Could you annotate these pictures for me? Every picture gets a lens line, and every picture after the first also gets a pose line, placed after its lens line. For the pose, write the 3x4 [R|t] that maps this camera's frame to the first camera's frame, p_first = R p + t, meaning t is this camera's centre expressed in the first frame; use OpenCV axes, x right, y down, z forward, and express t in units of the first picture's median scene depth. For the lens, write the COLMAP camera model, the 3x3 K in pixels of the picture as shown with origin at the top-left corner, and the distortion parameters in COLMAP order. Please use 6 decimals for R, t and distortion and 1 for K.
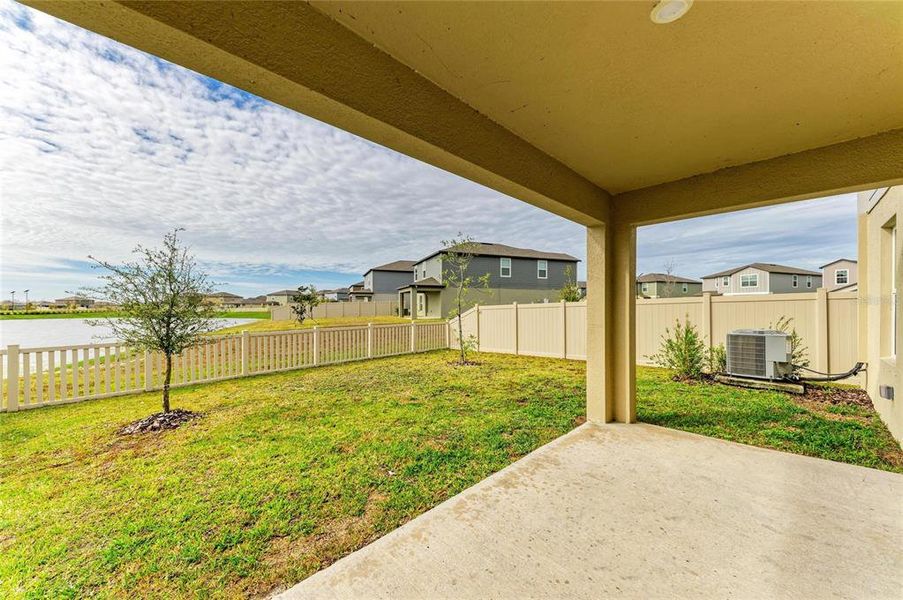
lens RADIAL K [[358.6, 0, 458.4], [0, 358.6, 305.4], [0, 0, 1]] dist [0.021050, -0.007364]
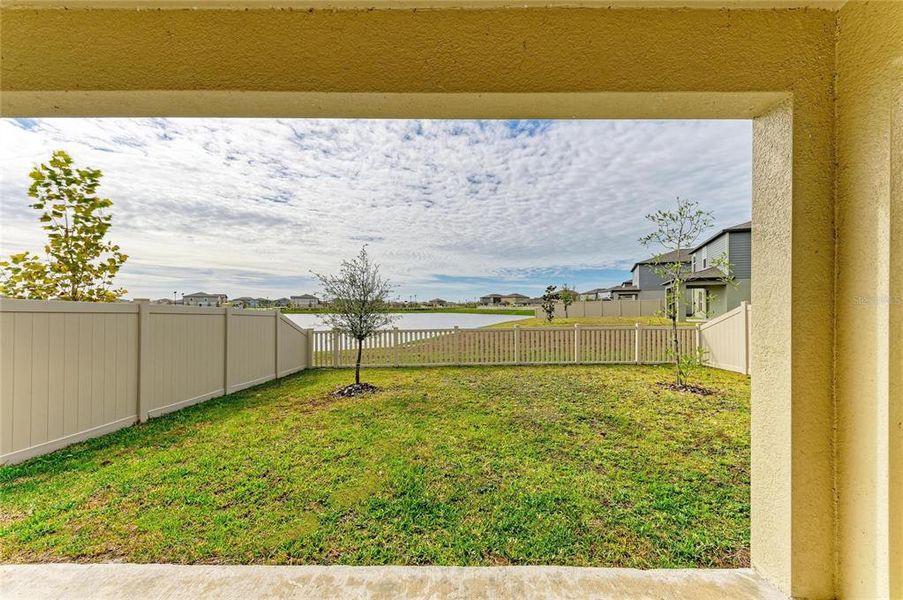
lens RADIAL K [[349.5, 0, 474.0], [0, 349.5, 301.7], [0, 0, 1]] dist [0.016746, -0.000546]
pose [[0.675538, -0.006417, -0.737298, 0.105233], [-0.000012, 0.999962, -0.008715, 0.000643], [0.737326, 0.005897, 0.675512, 0.108339]]
